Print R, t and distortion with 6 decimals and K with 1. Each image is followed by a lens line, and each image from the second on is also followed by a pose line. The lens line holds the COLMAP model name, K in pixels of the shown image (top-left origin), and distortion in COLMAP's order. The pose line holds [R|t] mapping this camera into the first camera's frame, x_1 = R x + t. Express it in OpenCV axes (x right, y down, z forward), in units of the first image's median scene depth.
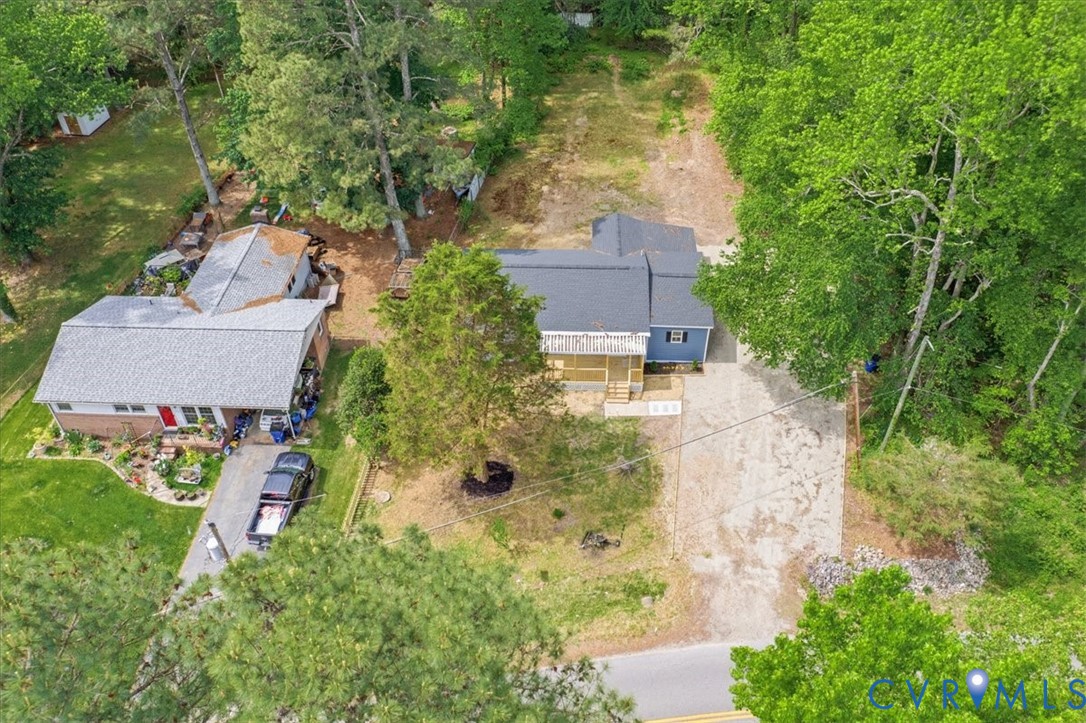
lens RADIAL K [[842.1, 0, 543.8], [0, 842.1, 354.0], [0, 0, 1]] dist [-0.015586, 0.002760]
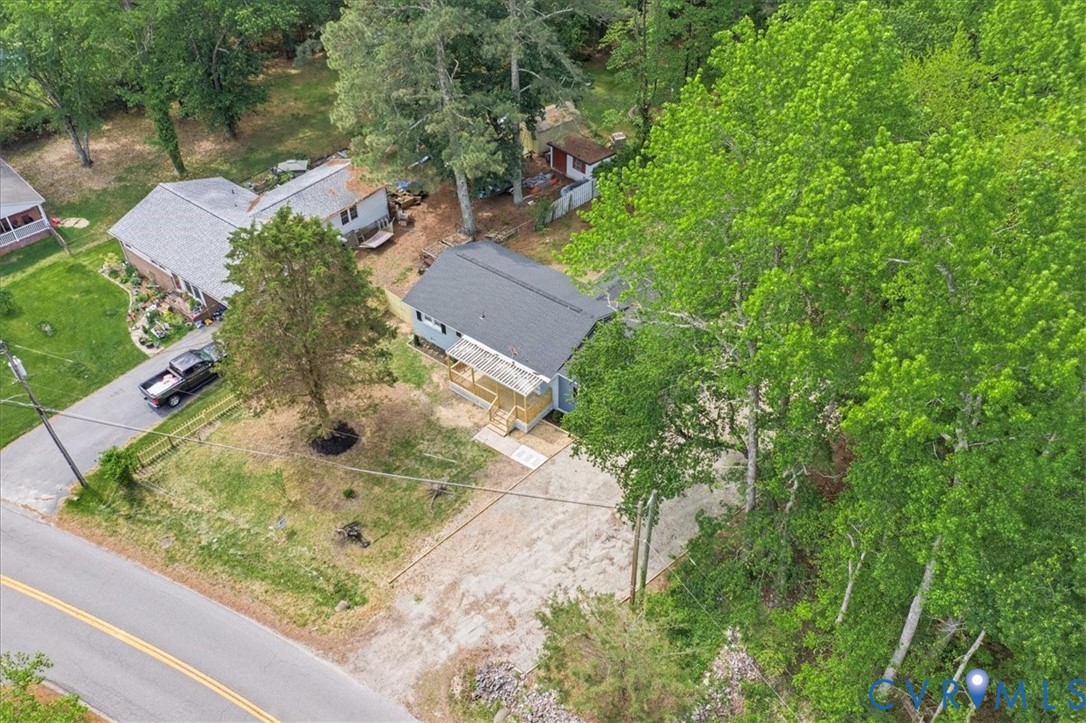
lens RADIAL K [[842.1, 0, 543.8], [0, 842.1, 354.0], [0, 0, 1]] dist [-0.015586, 0.002760]
pose [[0.812258, 0.386864, -0.436548, 0.560255], [-0.382310, 0.918334, 0.102478, -0.156192], [0.440542, 0.083658, 0.893826, 0.154920]]
